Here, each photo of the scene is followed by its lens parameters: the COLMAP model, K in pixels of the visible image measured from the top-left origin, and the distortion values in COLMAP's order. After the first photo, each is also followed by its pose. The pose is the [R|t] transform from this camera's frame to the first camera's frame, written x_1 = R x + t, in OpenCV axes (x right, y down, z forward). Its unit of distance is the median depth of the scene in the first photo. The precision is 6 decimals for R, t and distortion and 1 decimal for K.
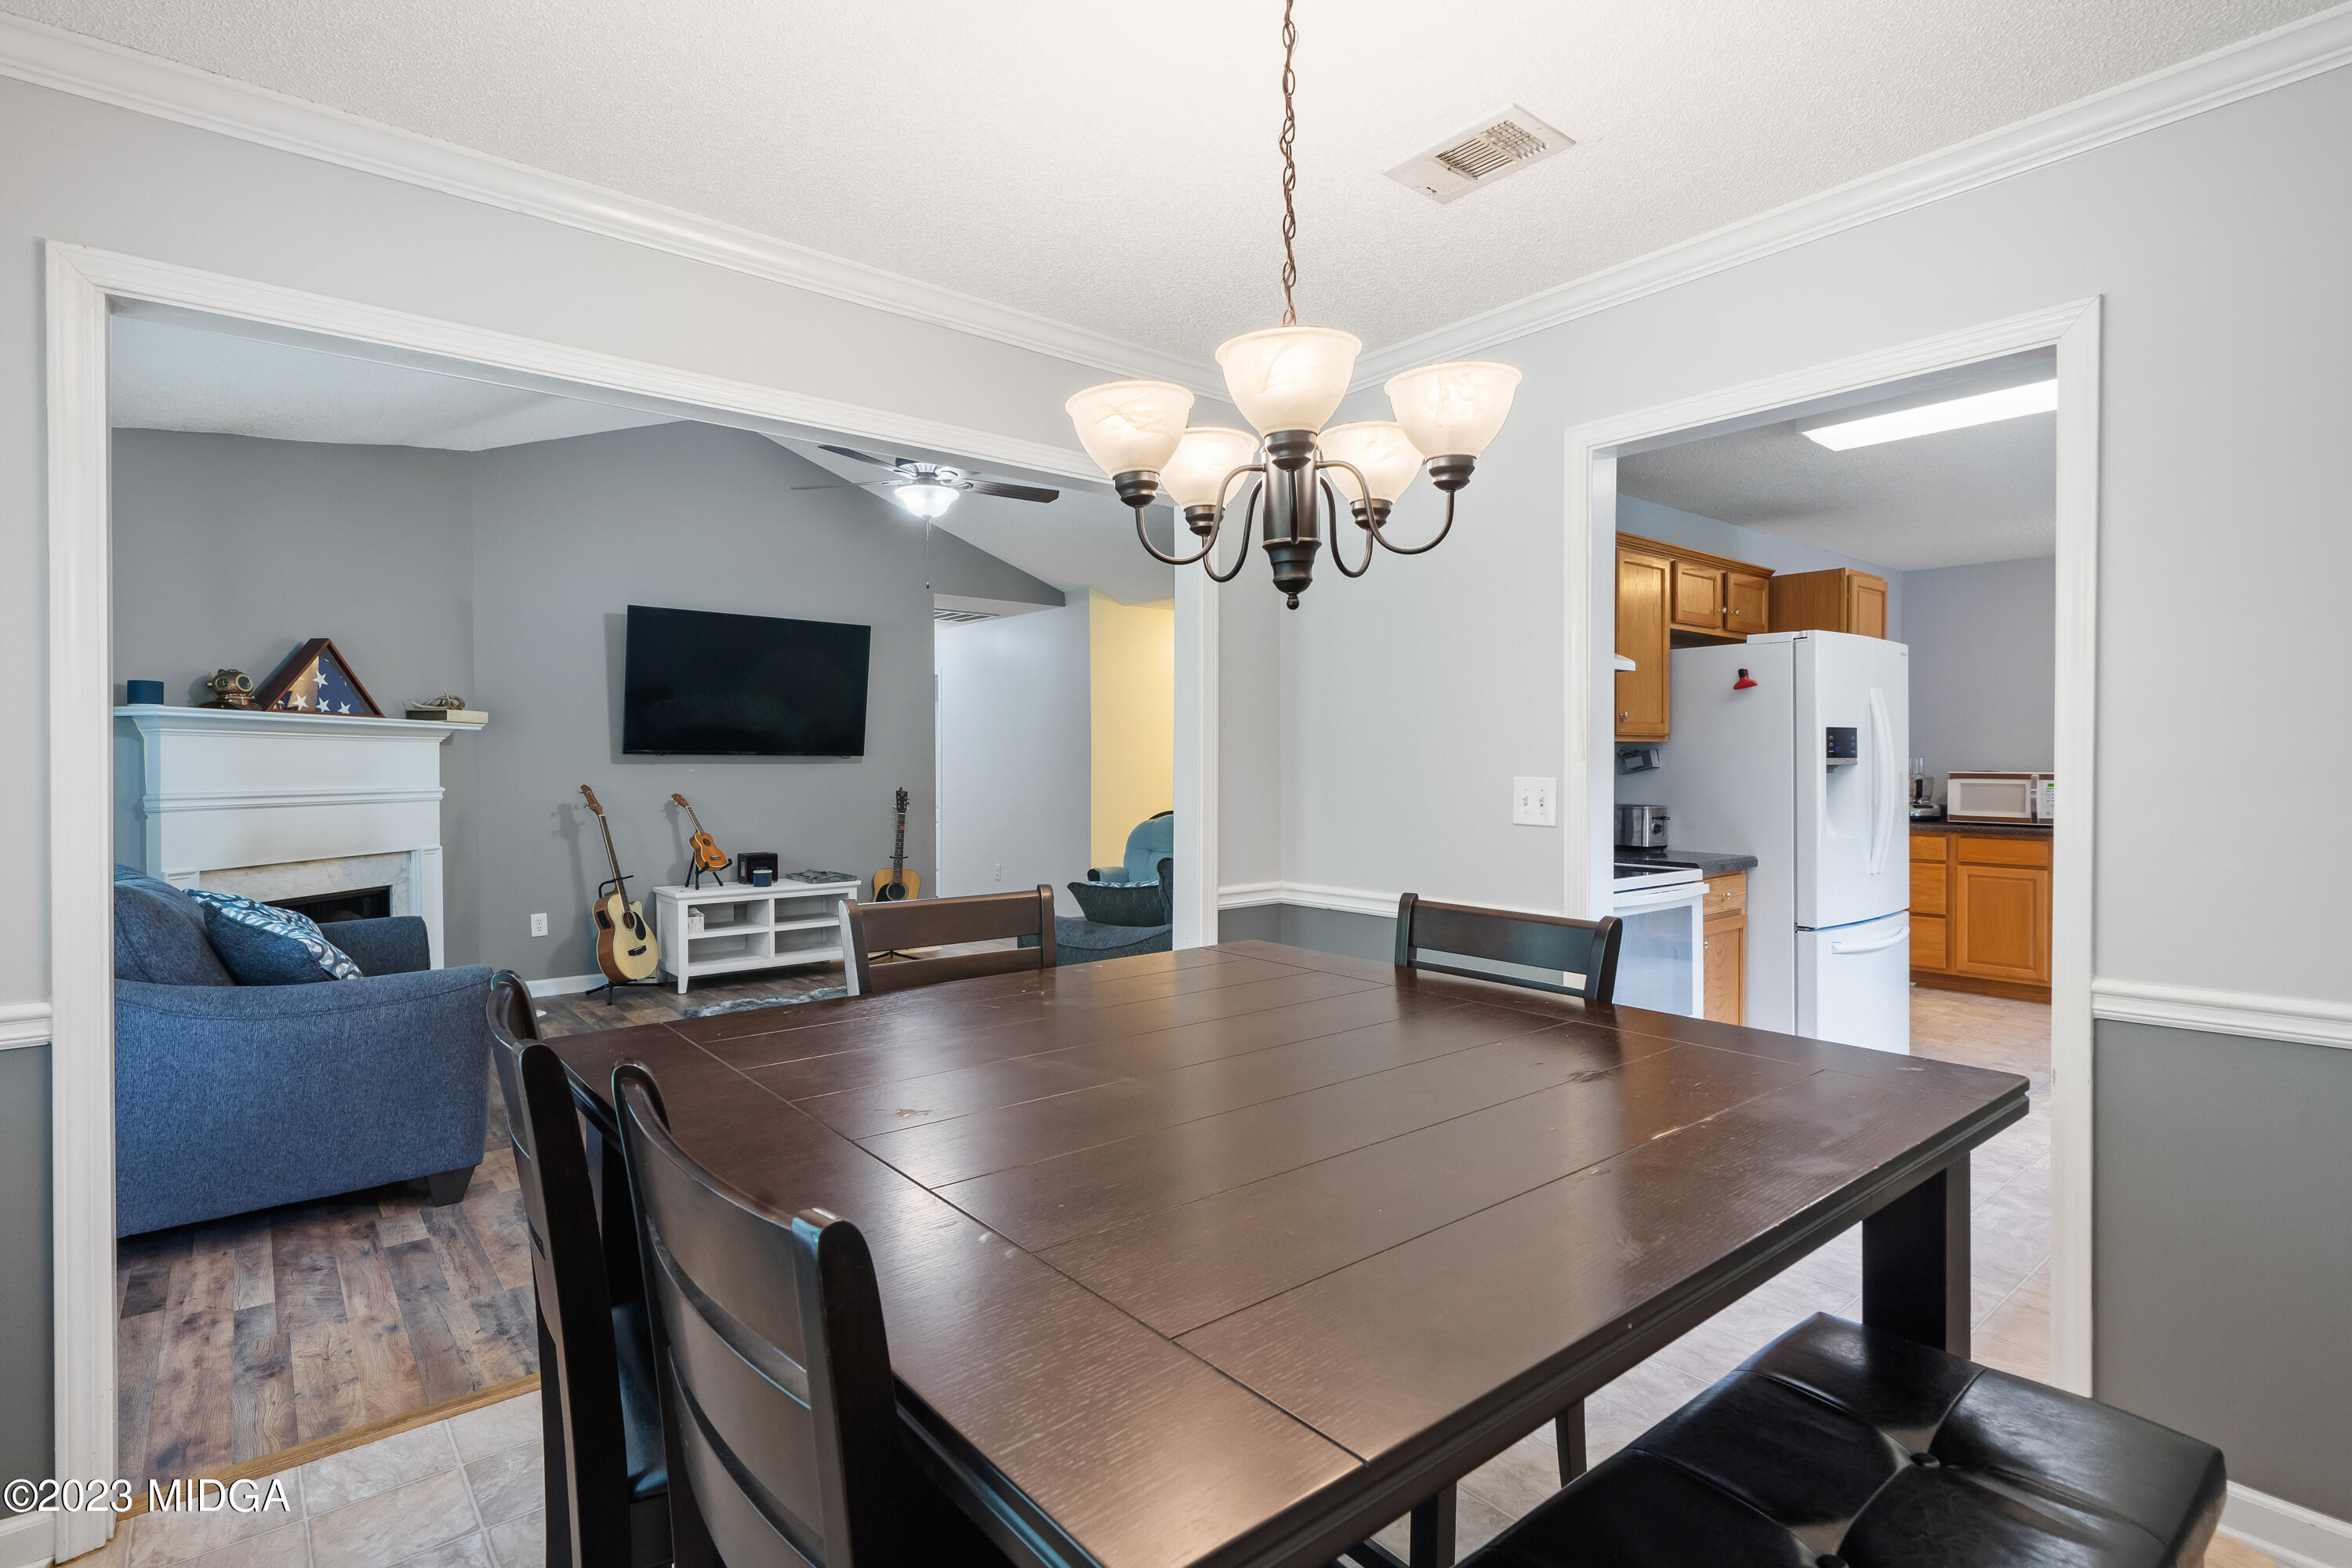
lens RADIAL K [[1142.2, 0, 1176.0], [0, 1142.2, 784.0], [0, 0, 1]] dist [0.000863, 0.000292]
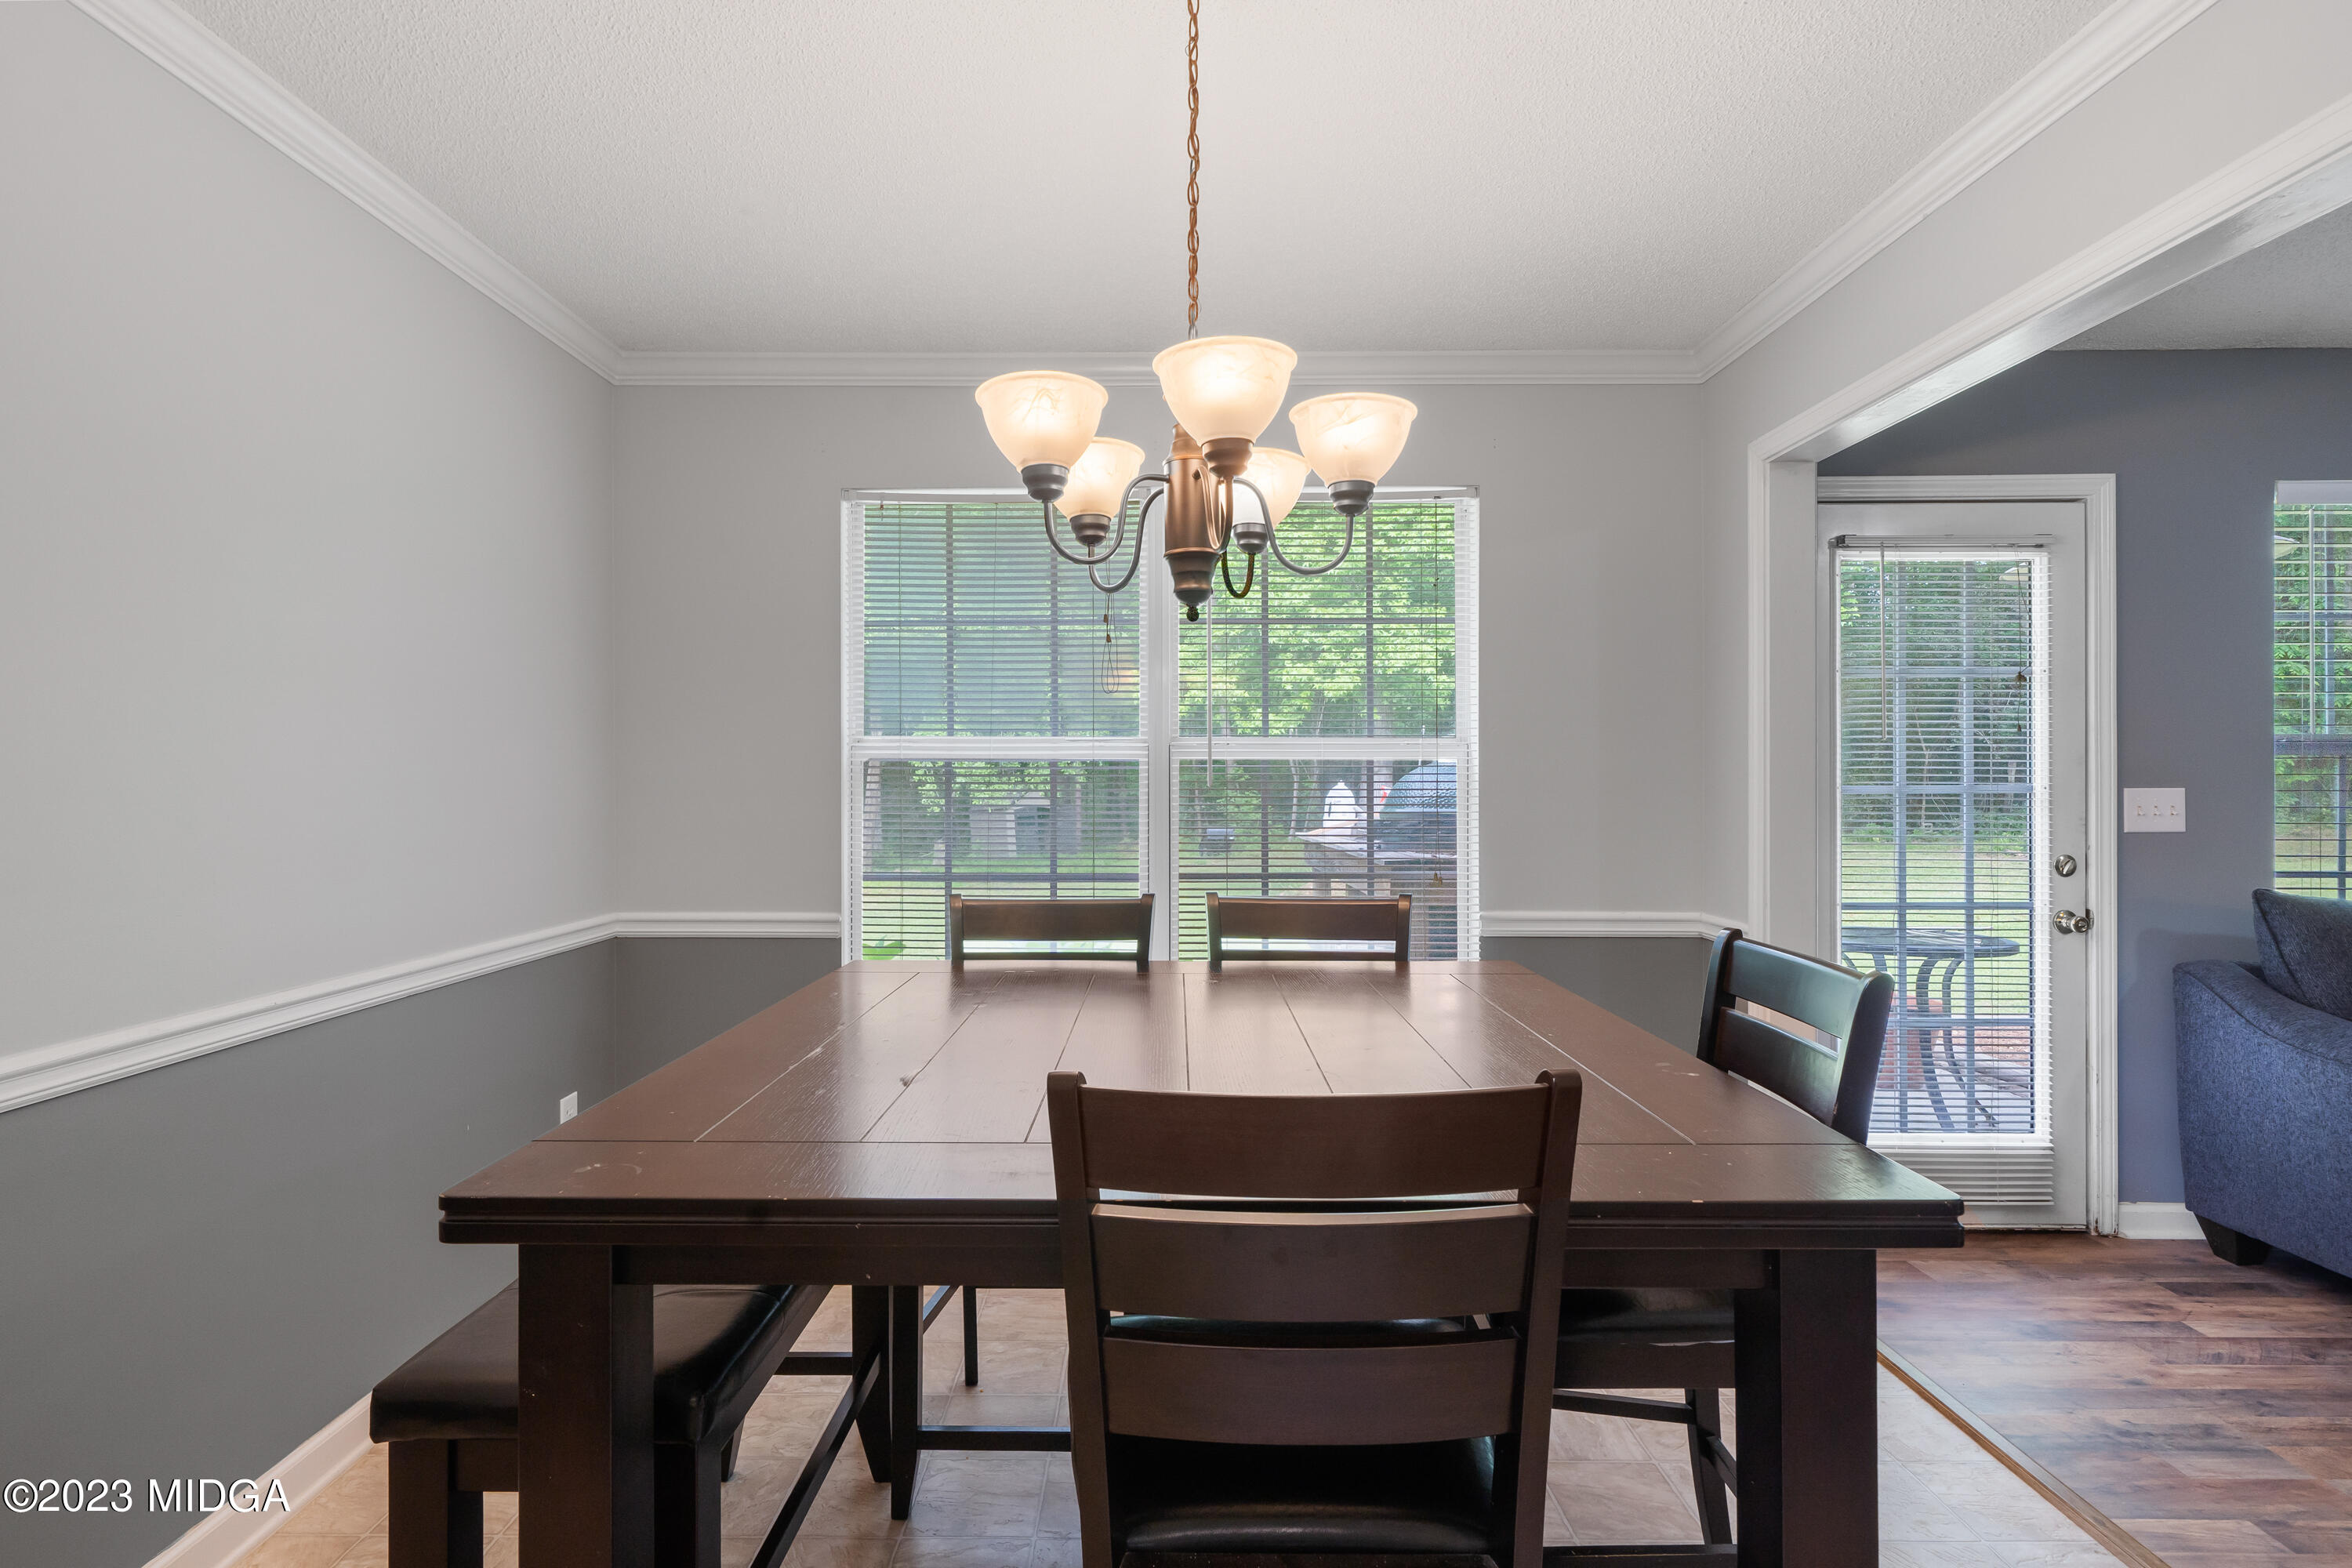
lens RADIAL K [[1142.2, 0, 1176.0], [0, 1142.2, 784.0], [0, 0, 1]] dist [0.000863, 0.000292]
pose [[-0.635693, 0.004759, -0.771927, 0.507987], [-0.013867, 0.999749, 0.017583, -0.018738], [0.771817, 0.021882, -0.635468, 0.927256]]
